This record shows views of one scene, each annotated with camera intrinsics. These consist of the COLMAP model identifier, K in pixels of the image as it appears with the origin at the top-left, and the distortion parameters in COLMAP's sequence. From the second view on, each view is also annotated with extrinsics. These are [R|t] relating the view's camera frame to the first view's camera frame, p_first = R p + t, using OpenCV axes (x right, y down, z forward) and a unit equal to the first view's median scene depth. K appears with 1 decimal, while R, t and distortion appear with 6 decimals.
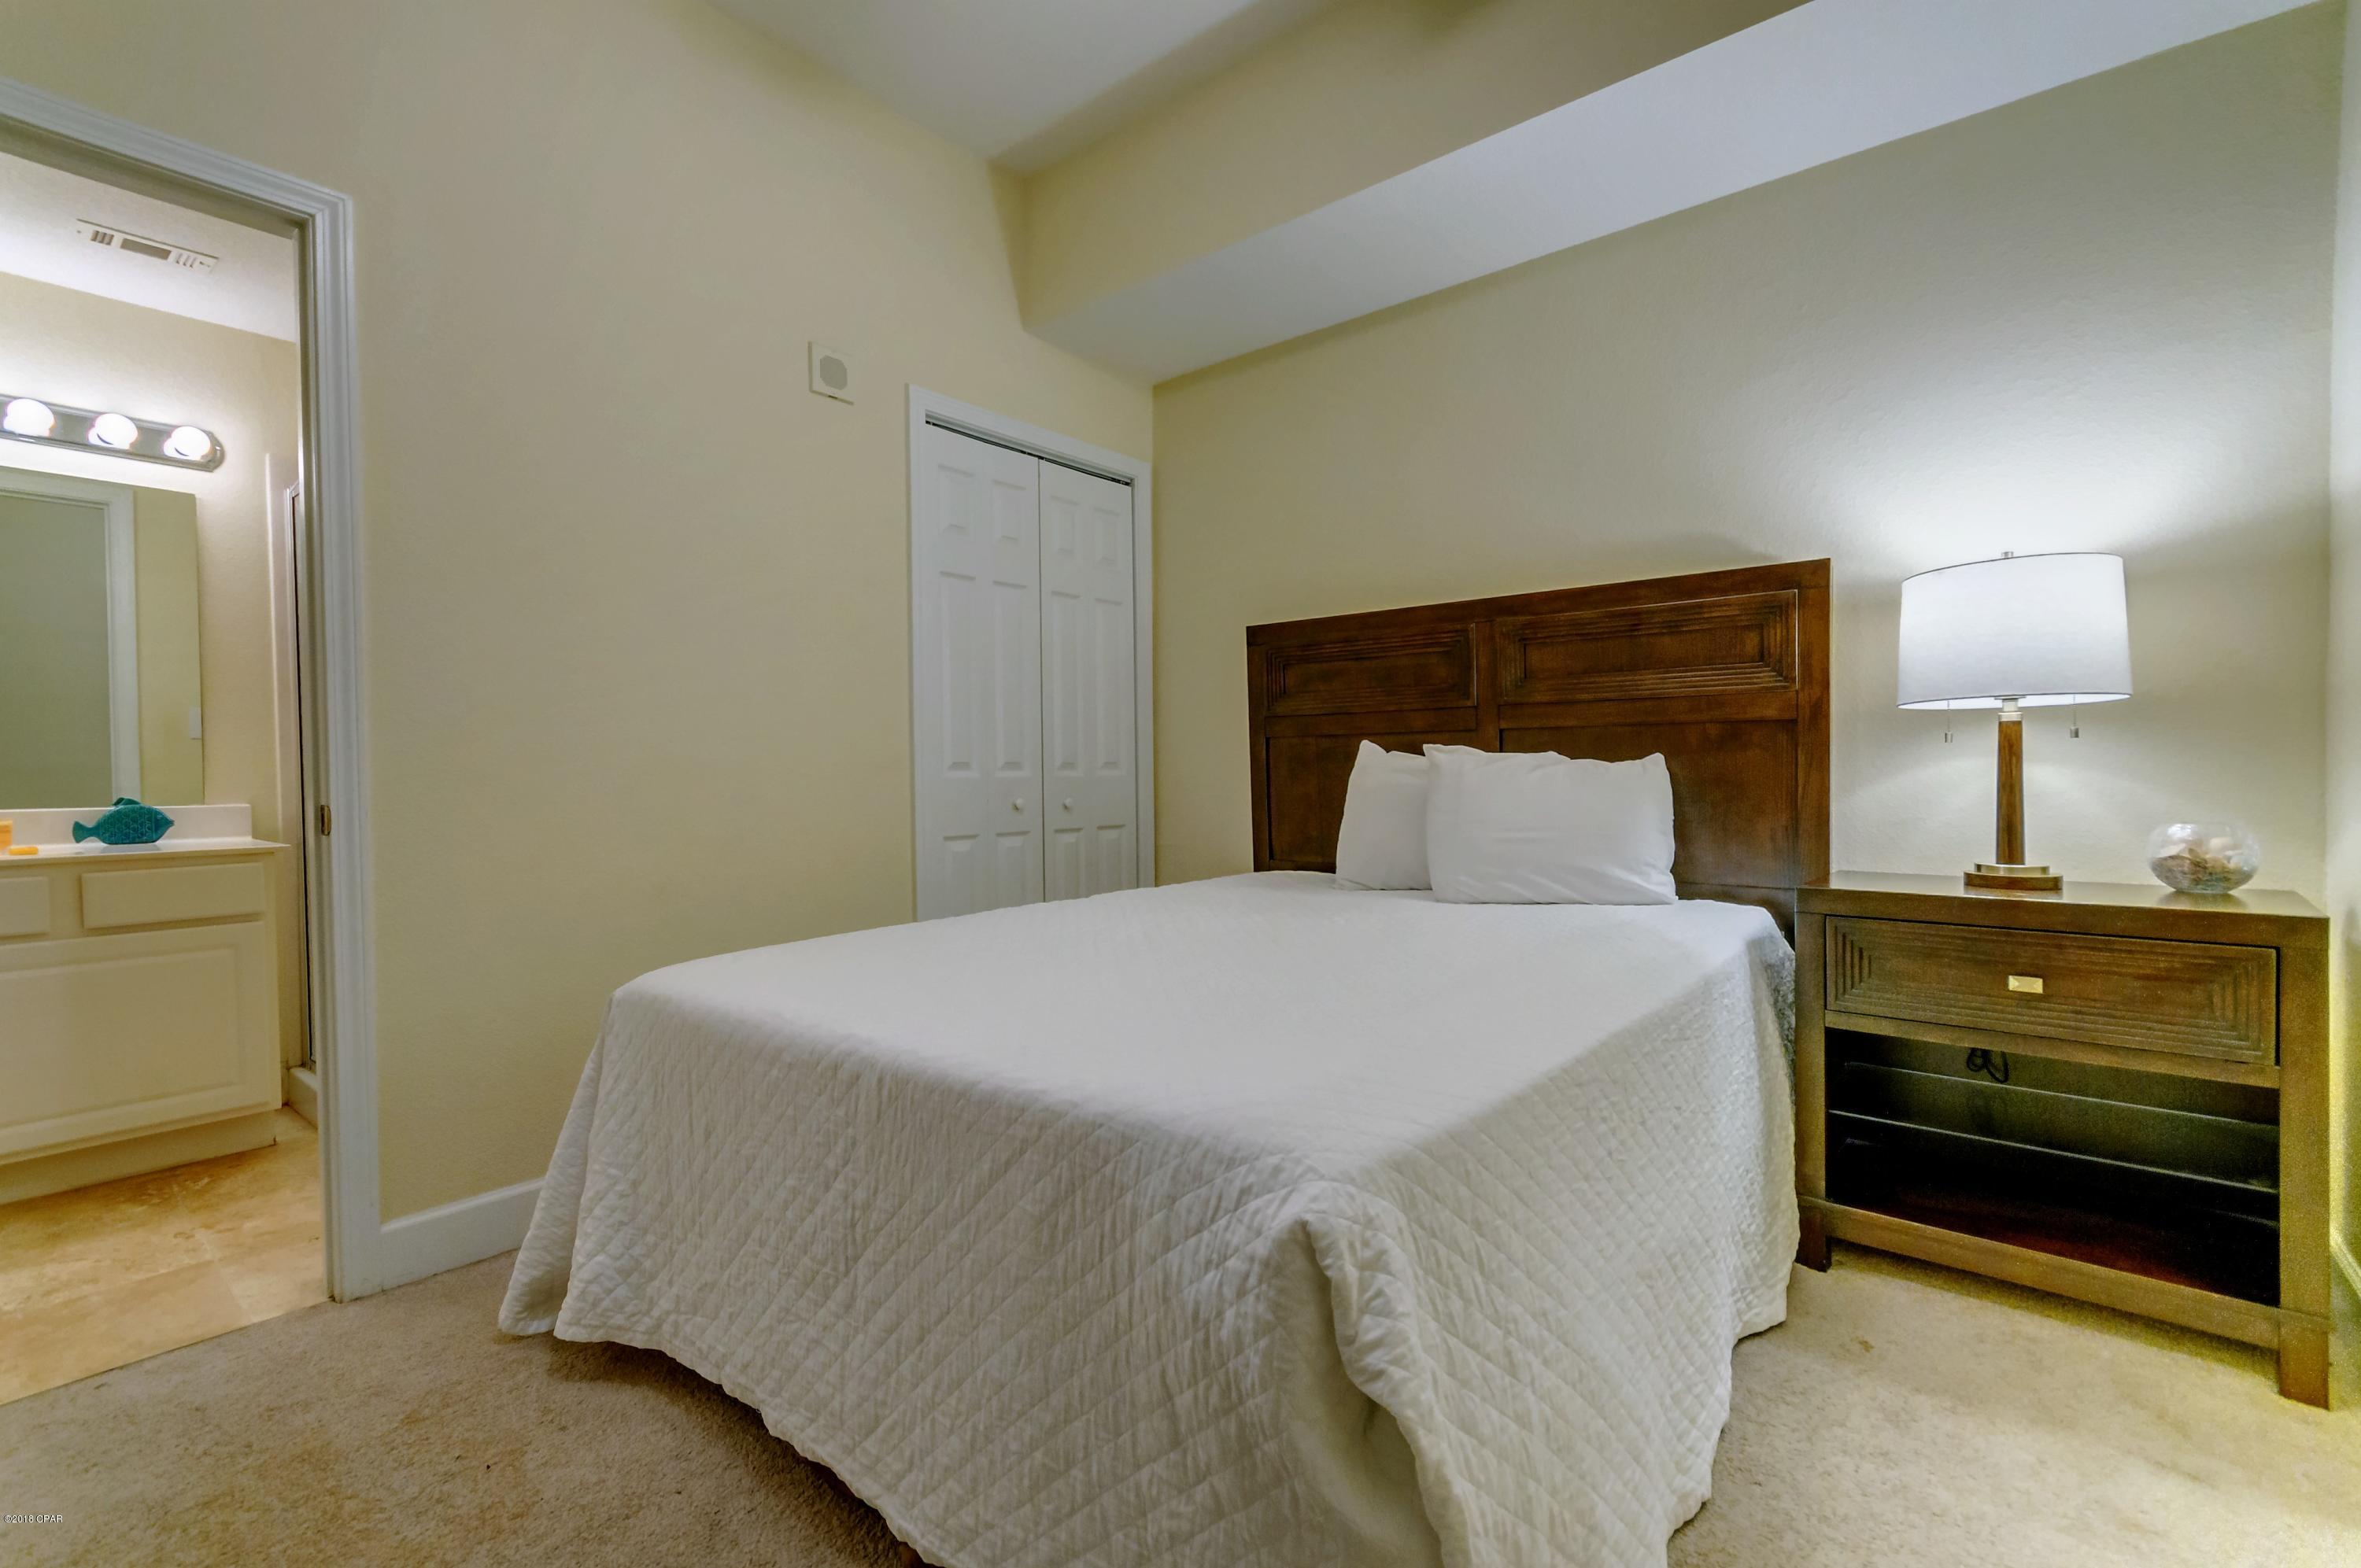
lens RADIAL K [[1031.7, 0, 1176.1], [0, 1031.7, 797.3], [0, 0, 1]] dist [-0.000572, -0.000212]
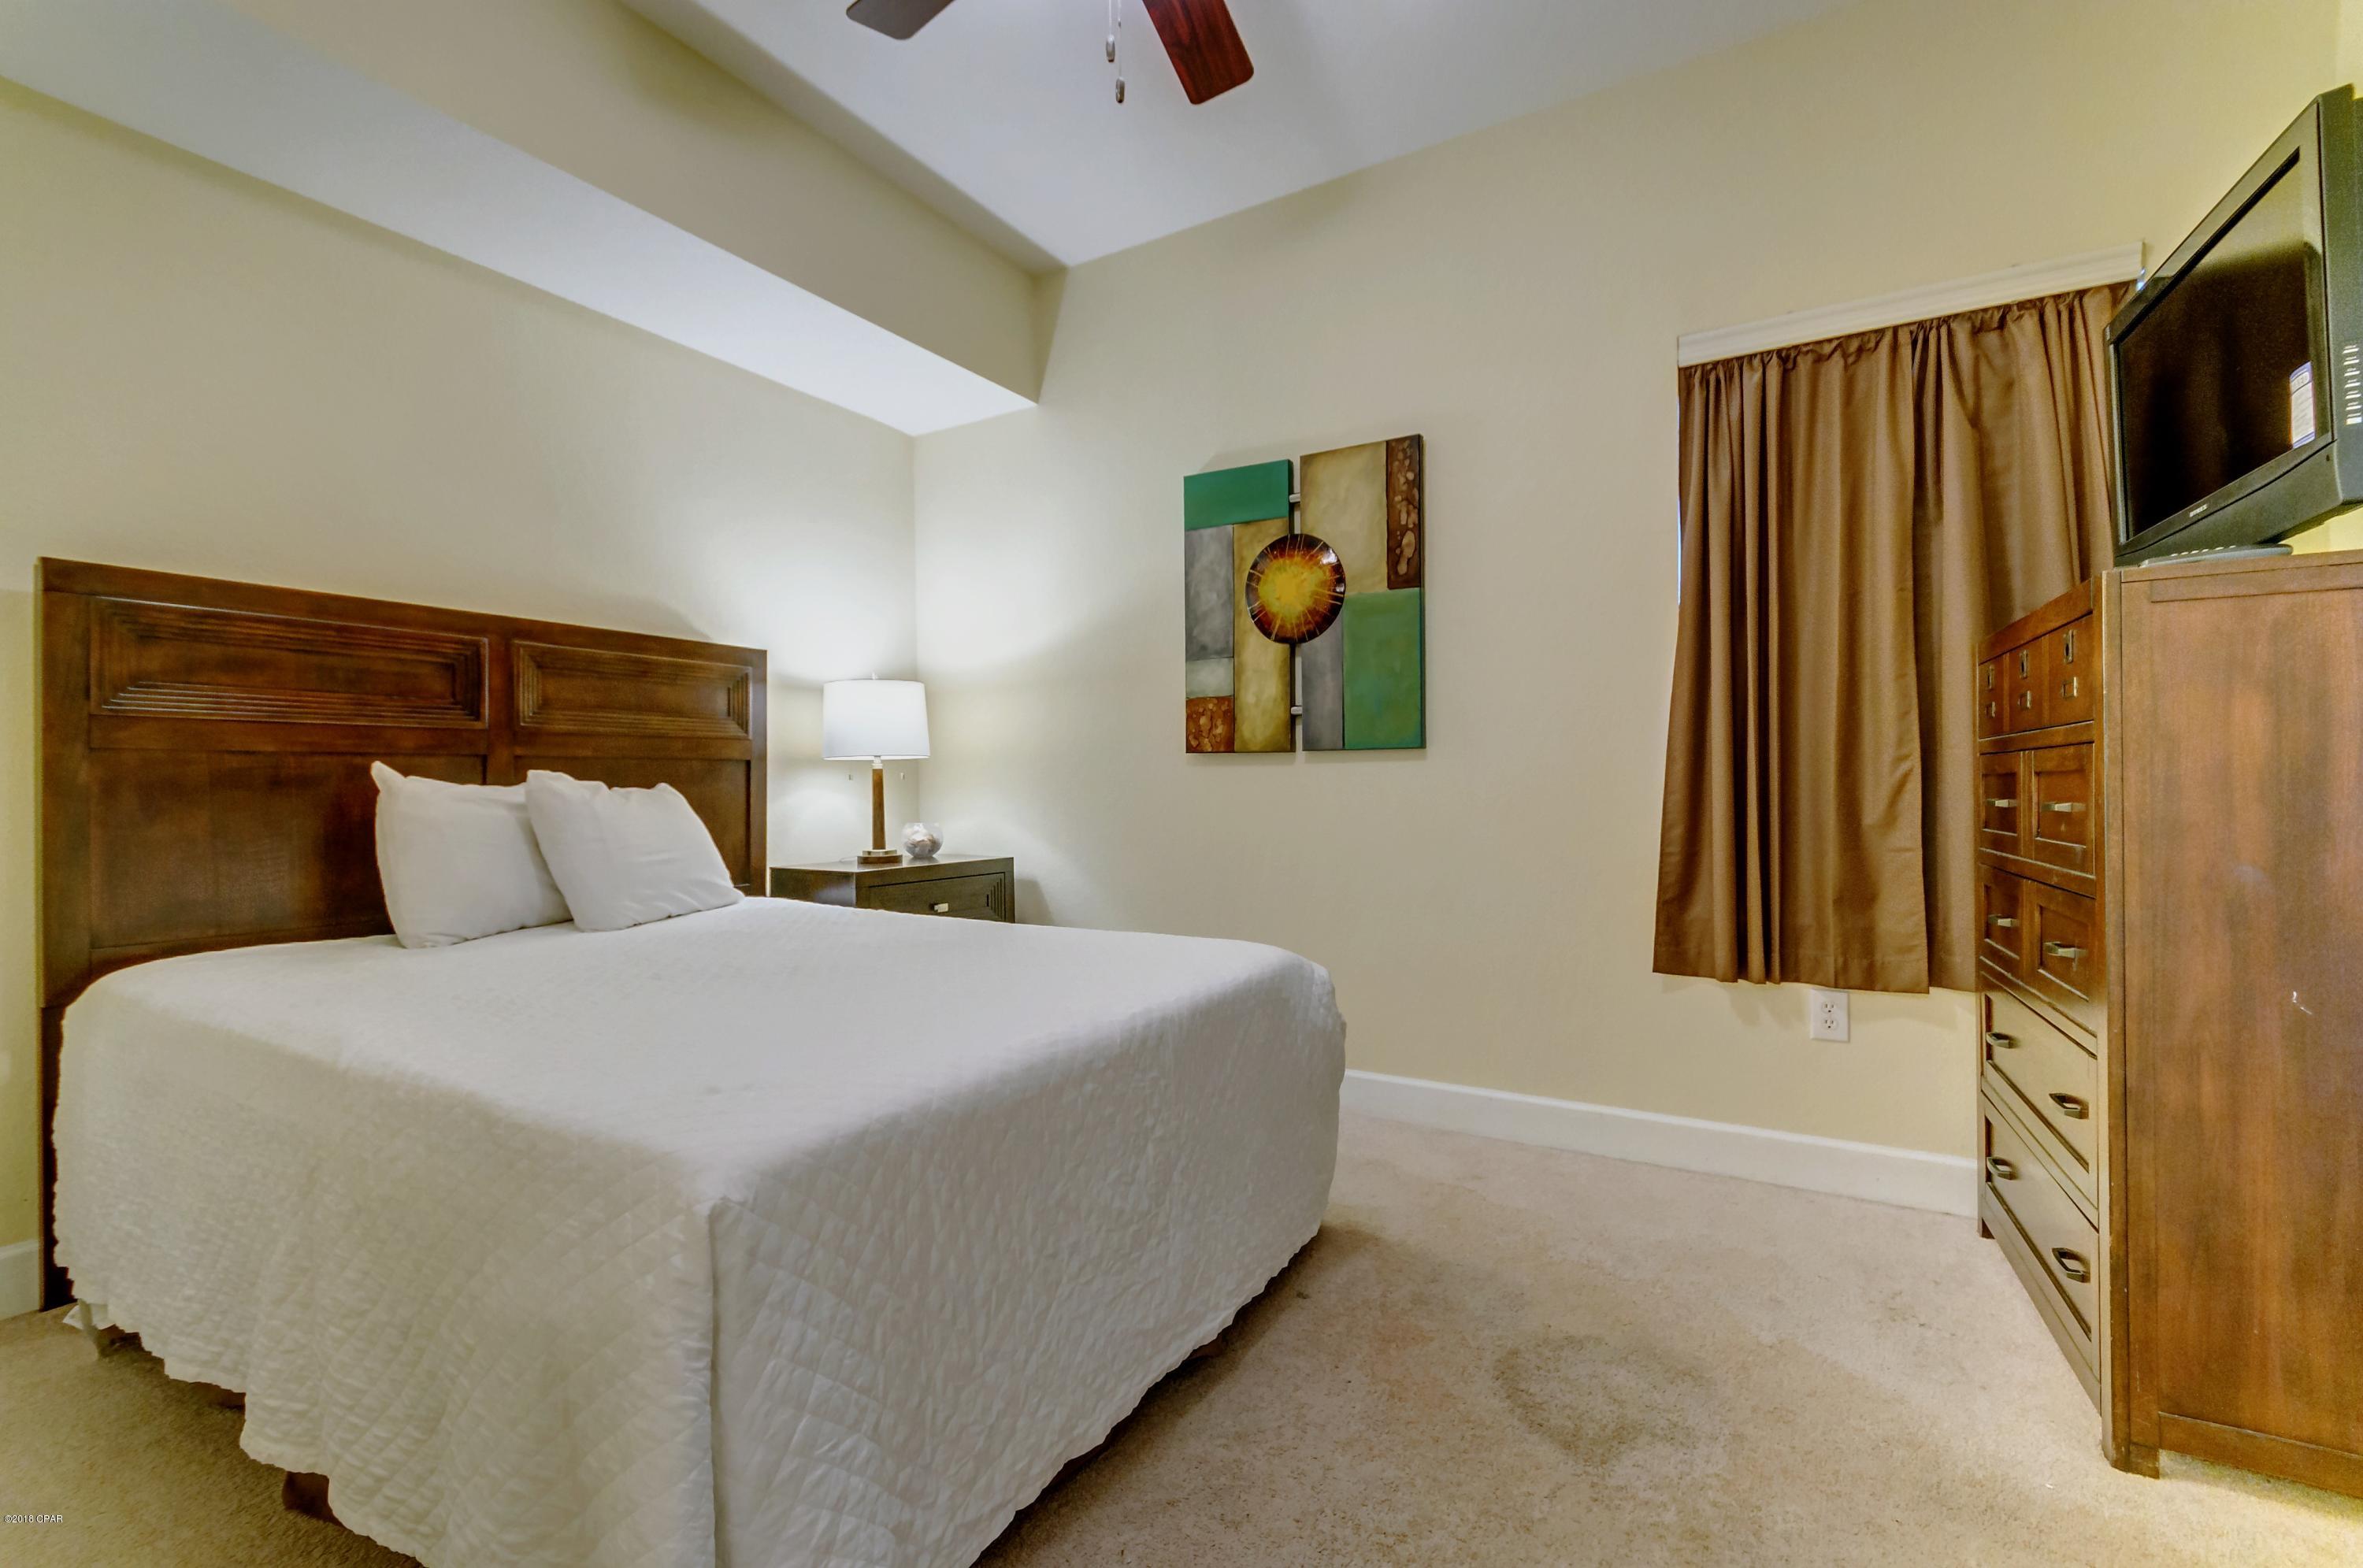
lens RADIAL K [[1028.6, 0, 1178.0], [0, 1028.6, 800.8], [0, 0, 1]] dist [0.000738, 0.000278]
pose [[-0.142426, -0.004313, 0.989796, -0.788863], [0.032716, 0.999424, 0.009062, -0.013961], [-0.989265, 0.033673, -0.142203, 0.584544]]
